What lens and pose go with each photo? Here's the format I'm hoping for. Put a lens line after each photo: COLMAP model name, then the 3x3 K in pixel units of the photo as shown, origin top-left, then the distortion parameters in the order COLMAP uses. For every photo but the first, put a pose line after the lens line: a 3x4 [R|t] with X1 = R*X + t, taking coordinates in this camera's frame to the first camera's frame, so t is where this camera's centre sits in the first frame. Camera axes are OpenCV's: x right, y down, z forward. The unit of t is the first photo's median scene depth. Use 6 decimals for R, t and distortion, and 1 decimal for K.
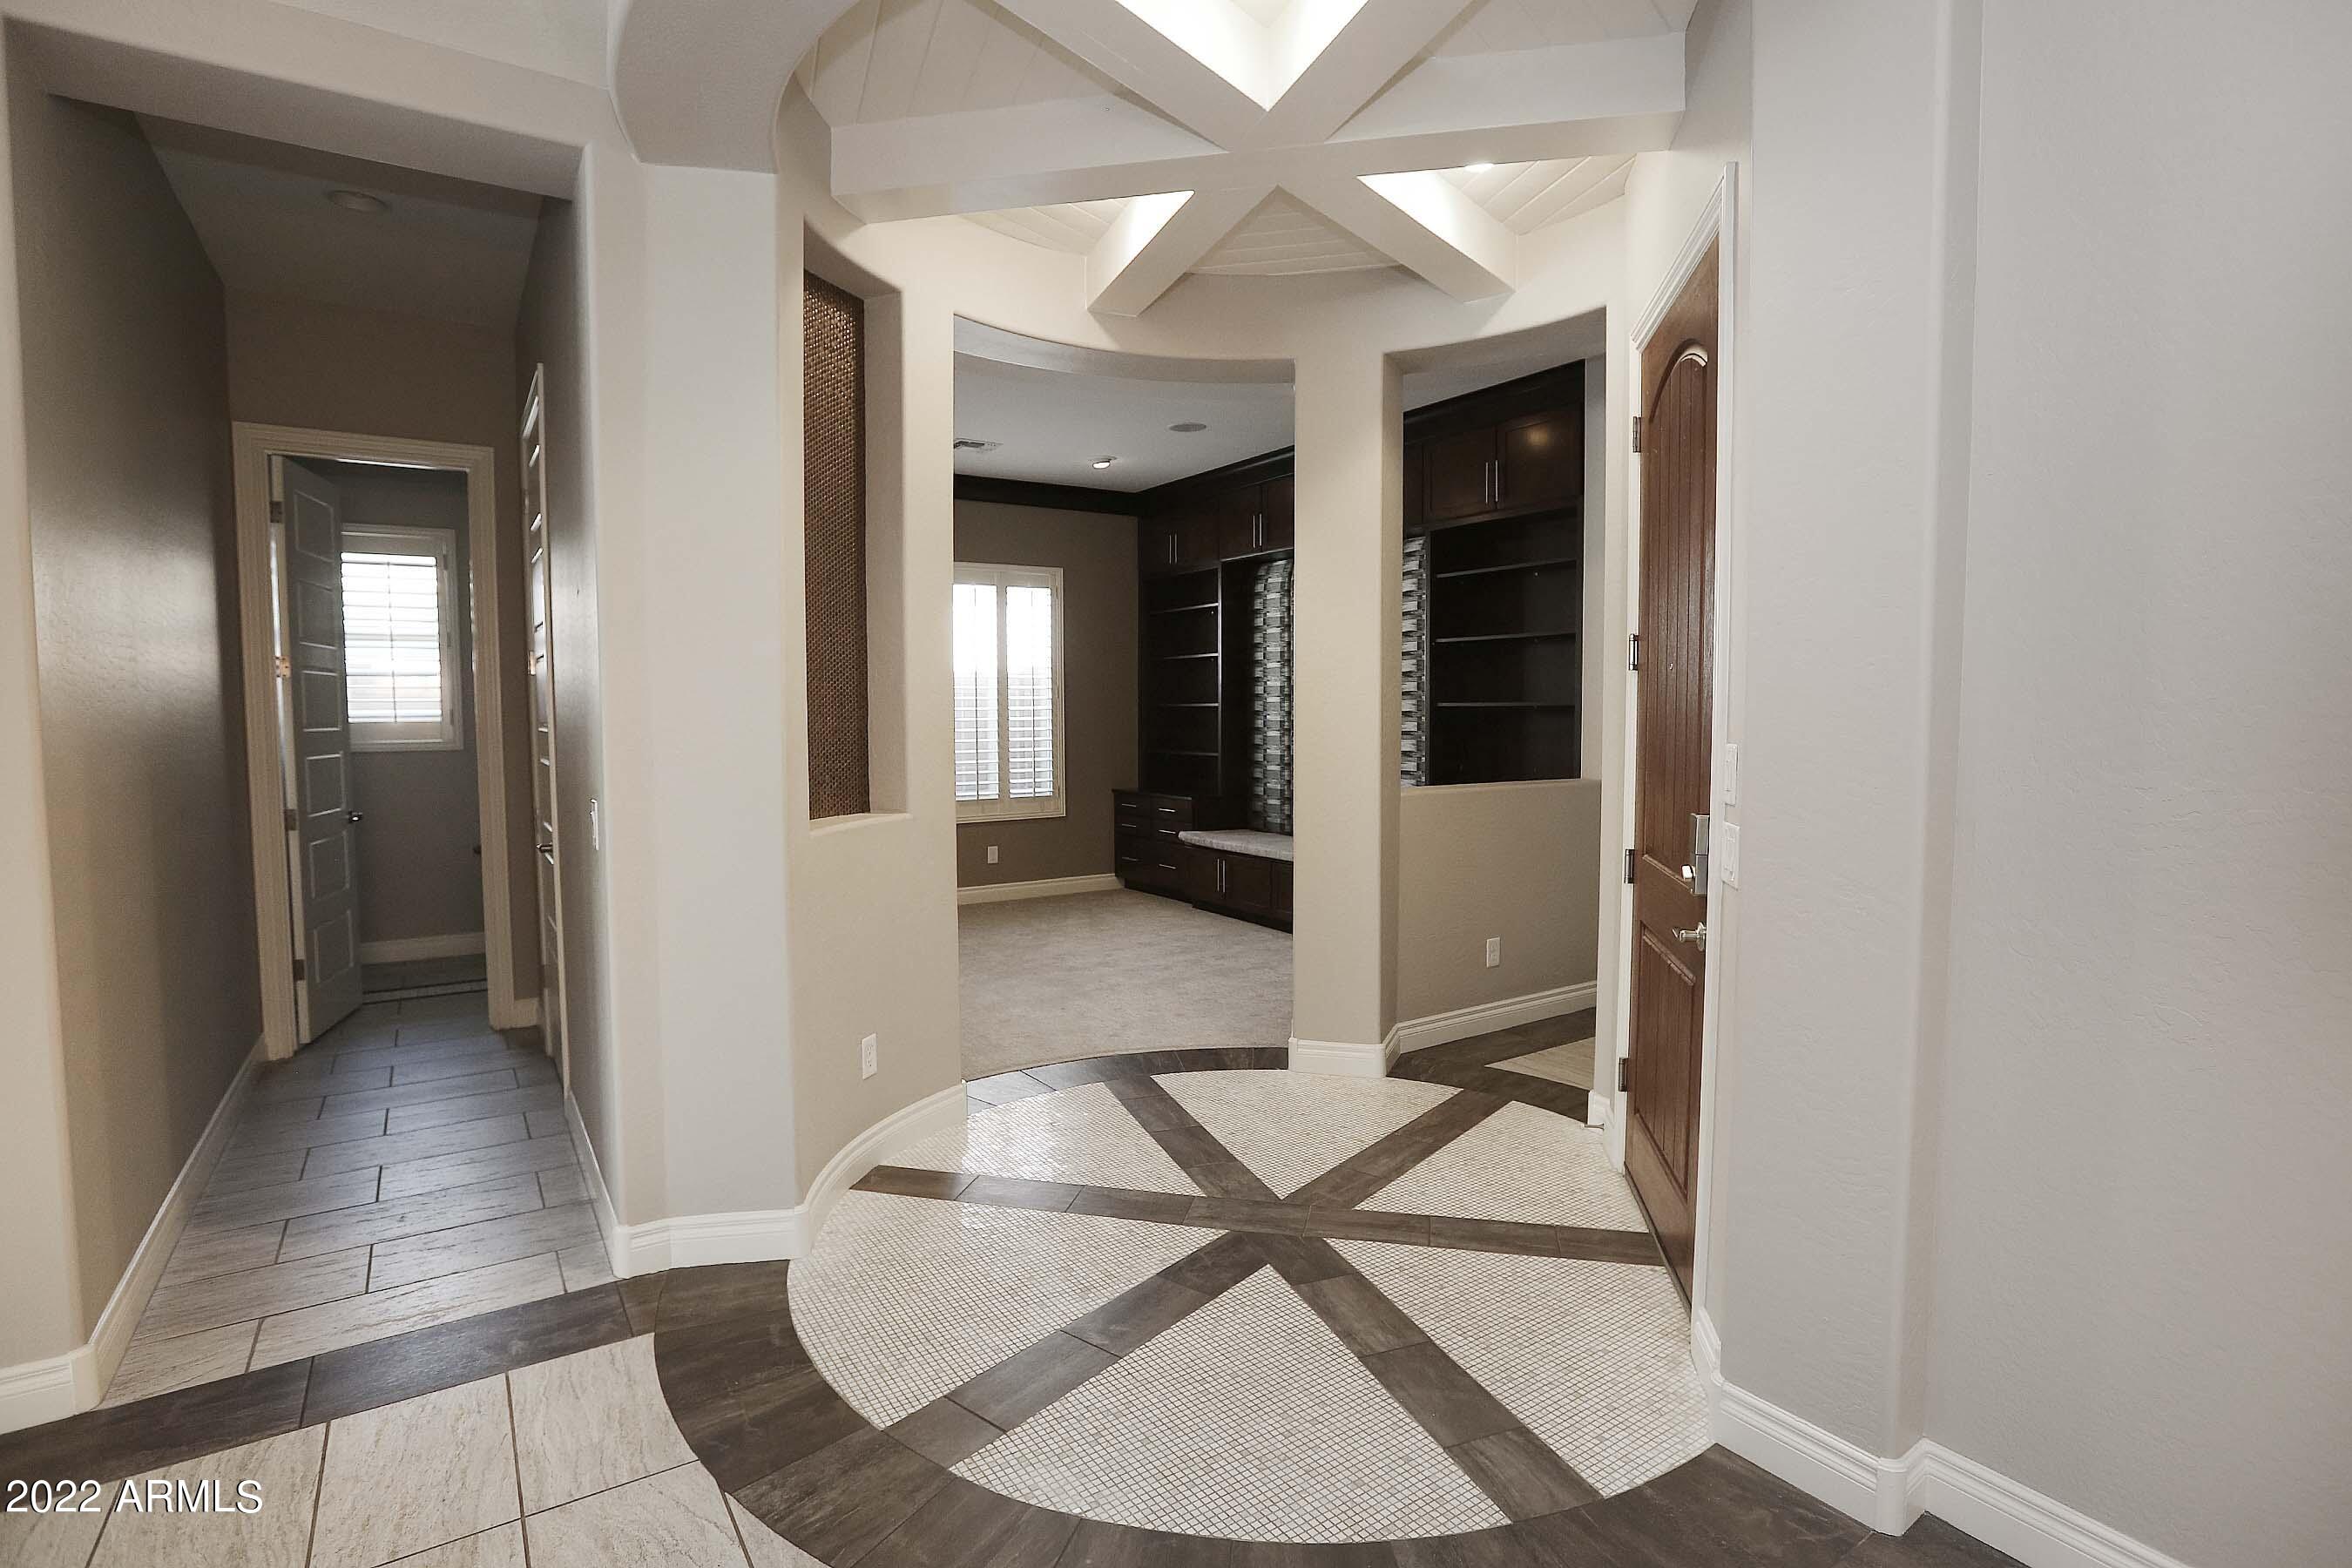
lens RADIAL K [[1152.0, 0, 1180.3], [0, 1152.0, 775.0], [0, 0, 1]] dist [-0.024797, 0.000890]
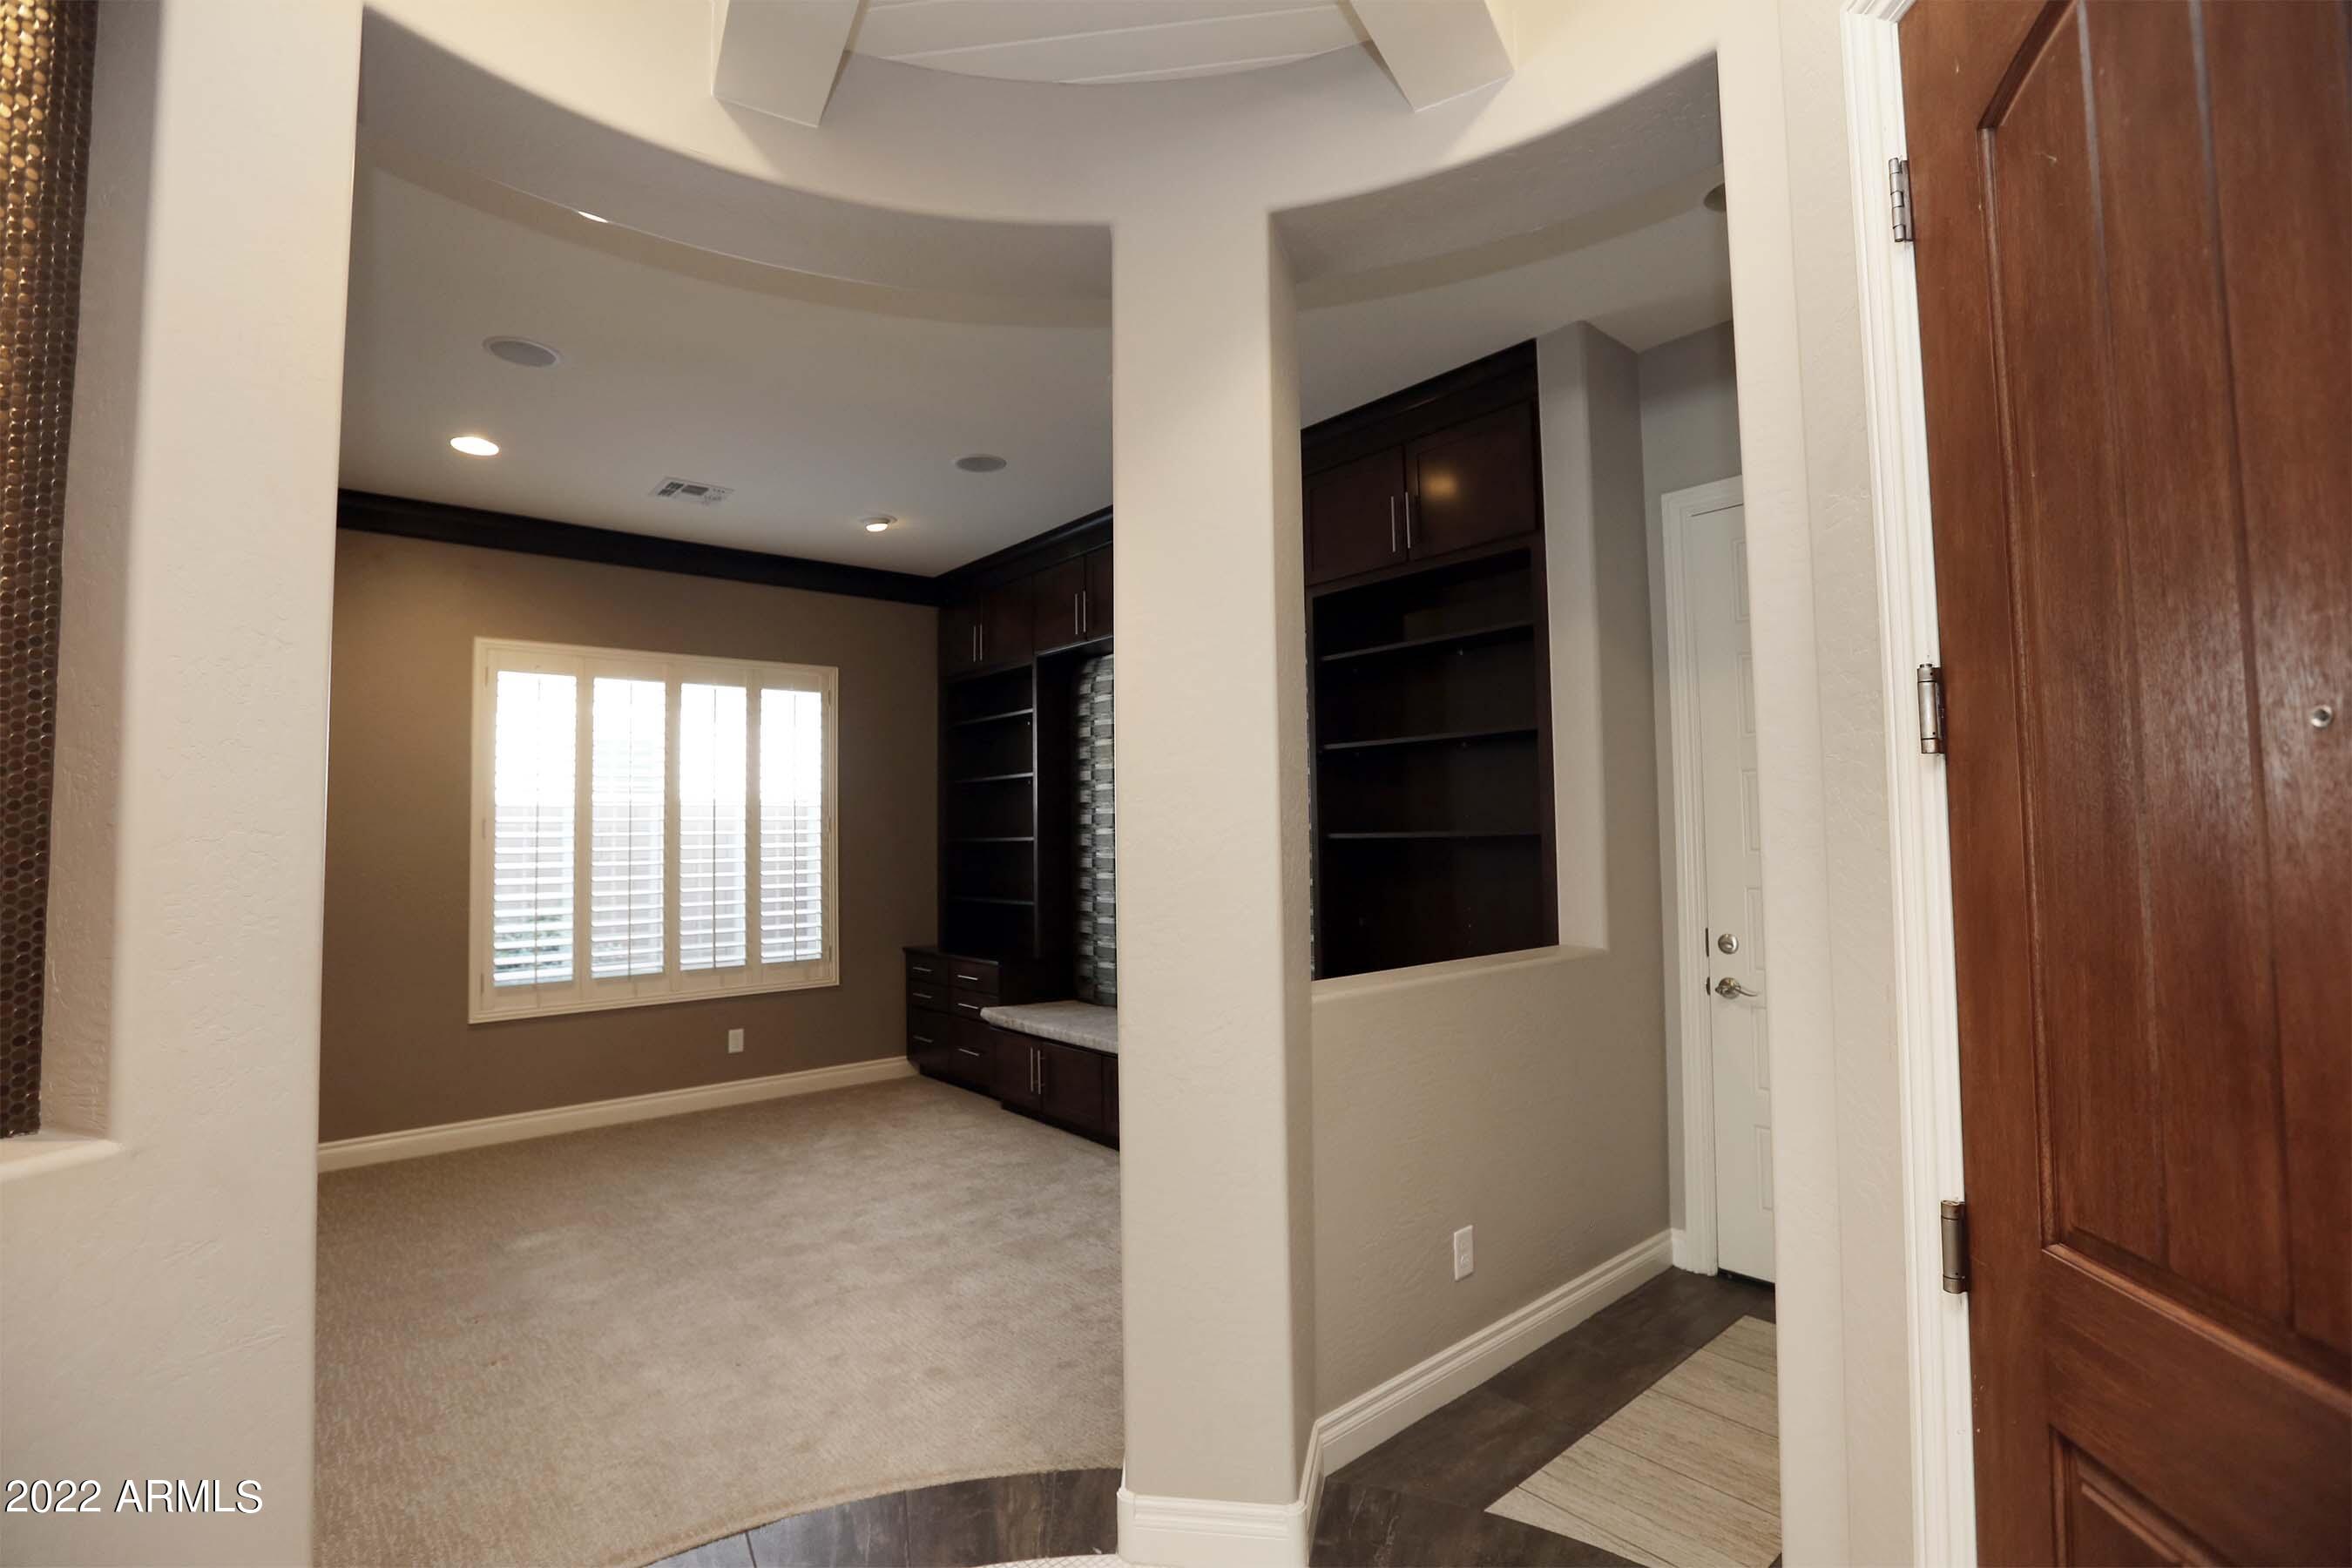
lens RADIAL K [[1074.0, 0, 1140.4], [0, 1074.0, 786.4], [0, 0, 1]] dist [-0.027148, 0.003755]
pose [[0.995078, -0.006128, 0.098901, 0.035431], [0.016630, 0.994258, -0.105714, -0.019812], [-0.097685, 0.106838, 0.989466, 0.296141]]
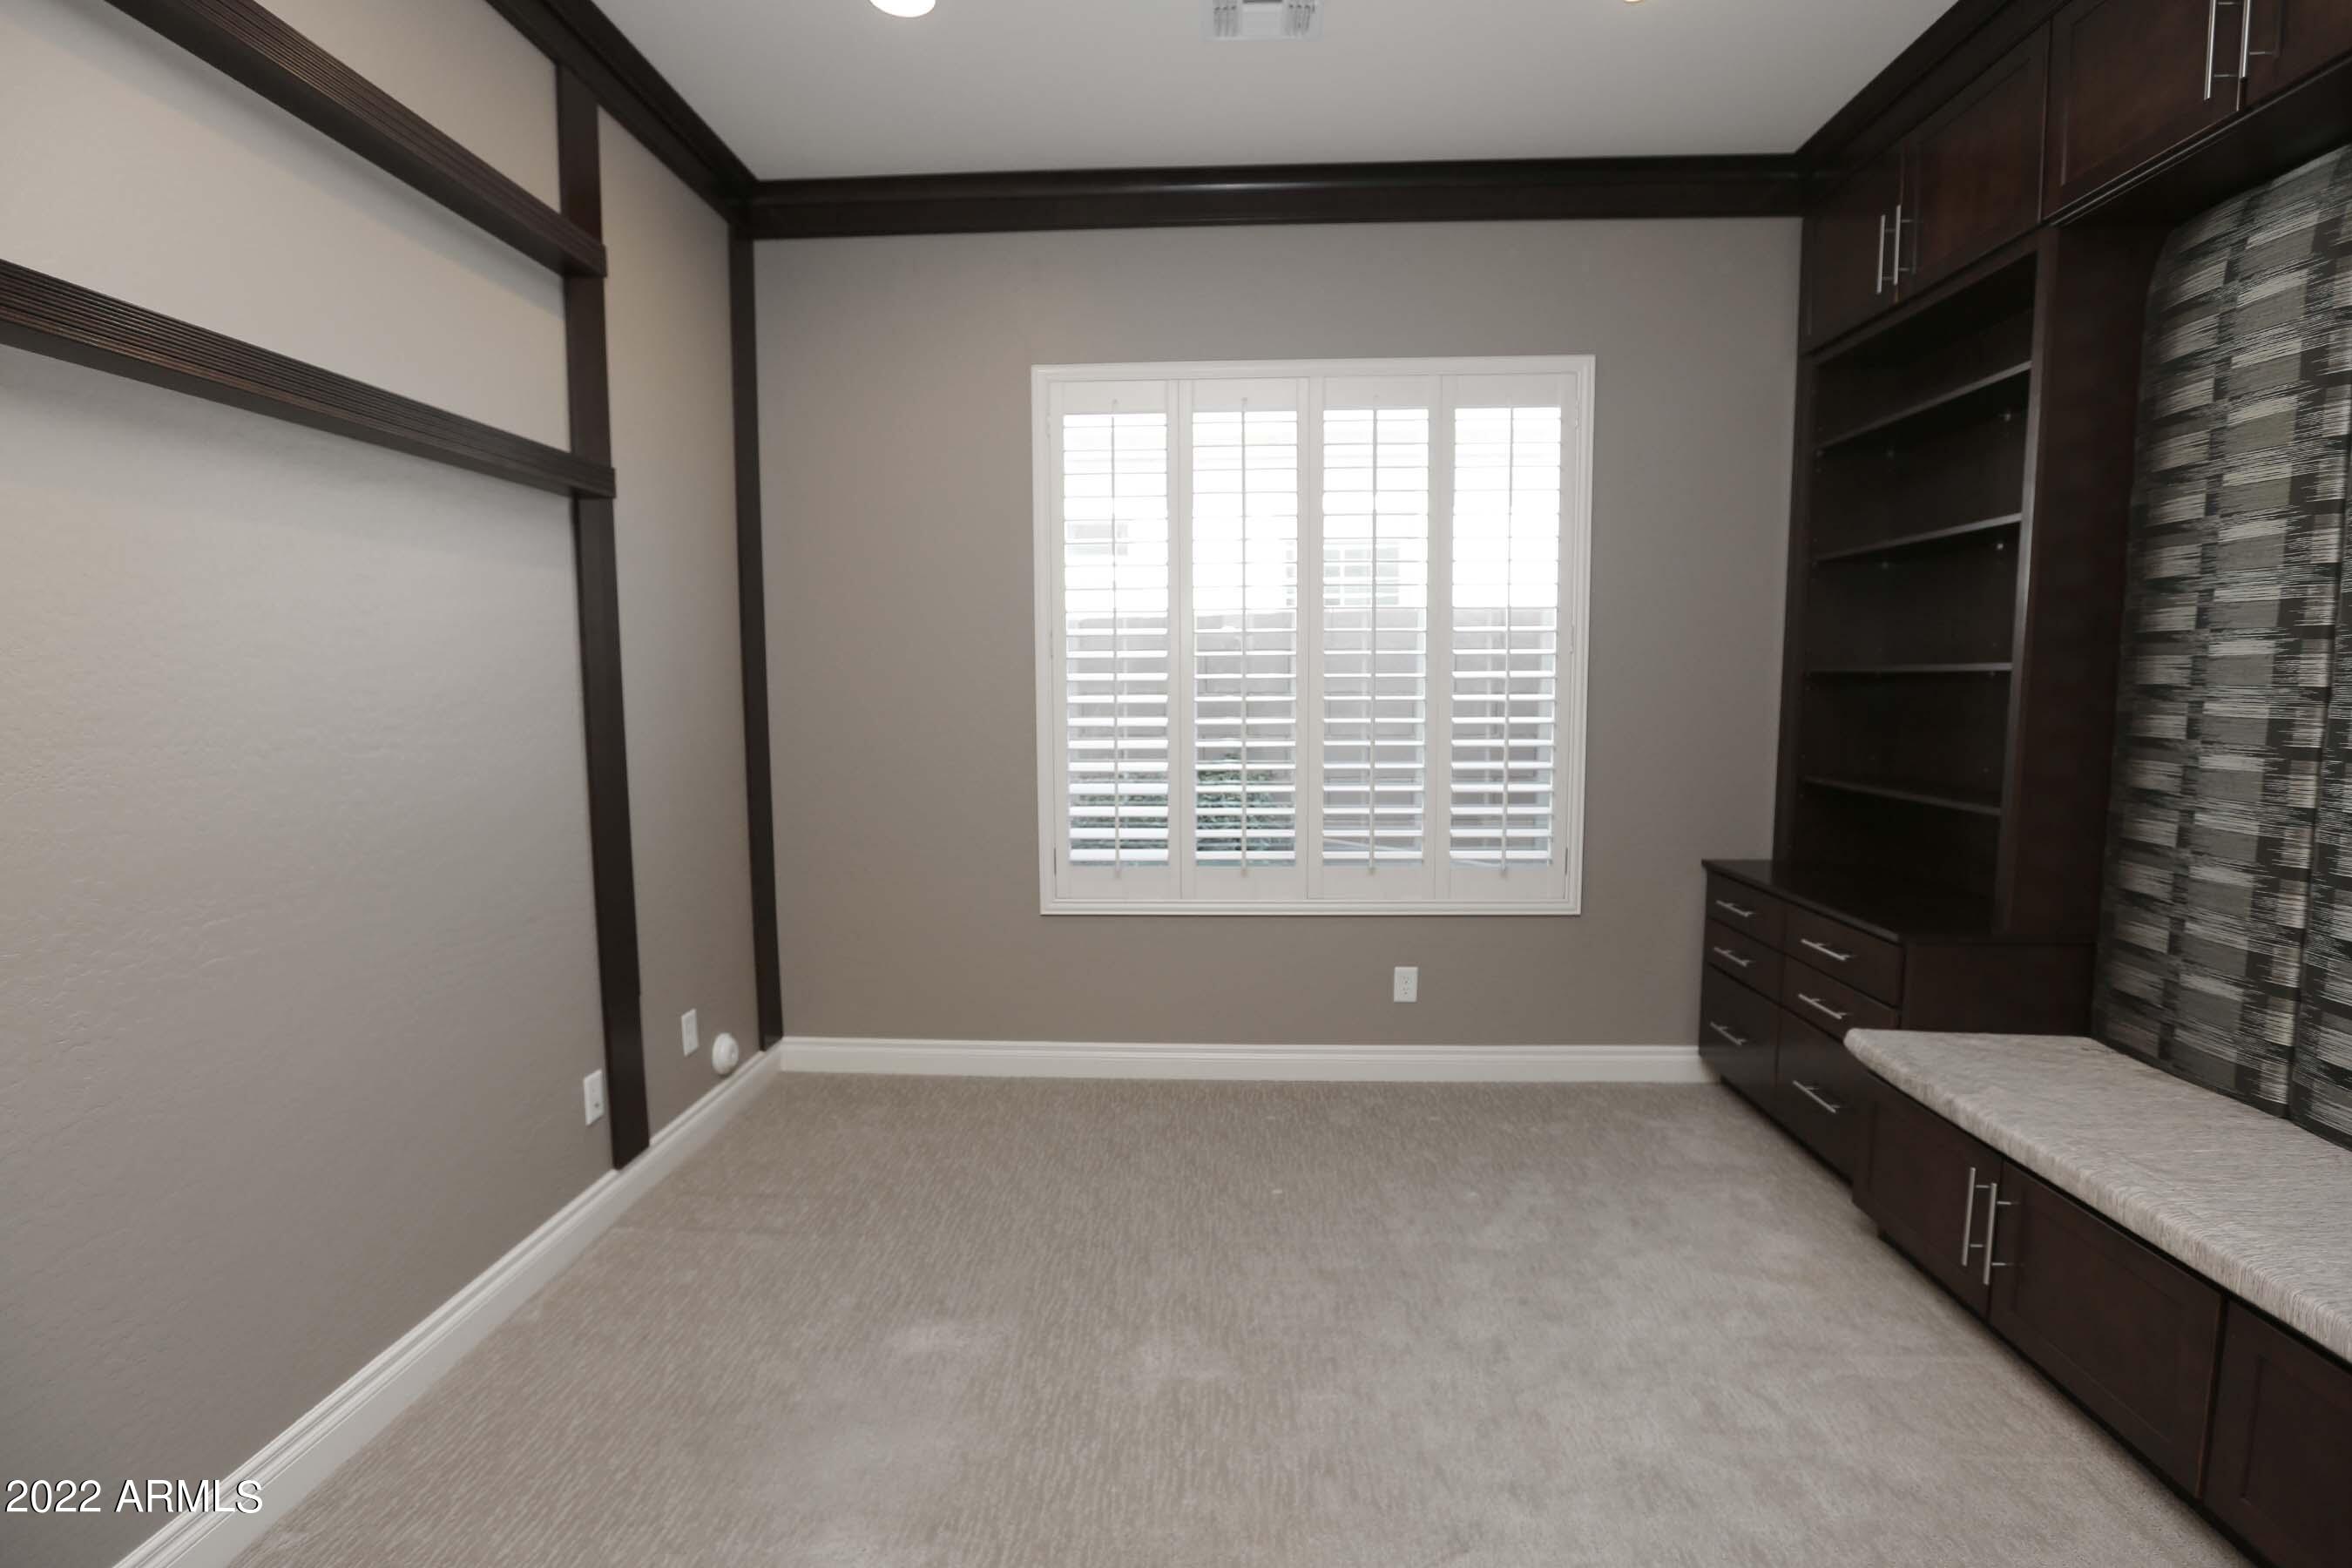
lens RADIAL K [[1074.0, 0, 1193.2], [0, 1074.0, 788.9], [0, 0, 1]] dist [-0.027148, 0.003755]
pose [[0.812259, 0.059389, -0.580265, 0.021475], [-0.036127, 0.998016, 0.051574, -0.035039], [0.582177, -0.020928, 0.812793, 0.652766]]
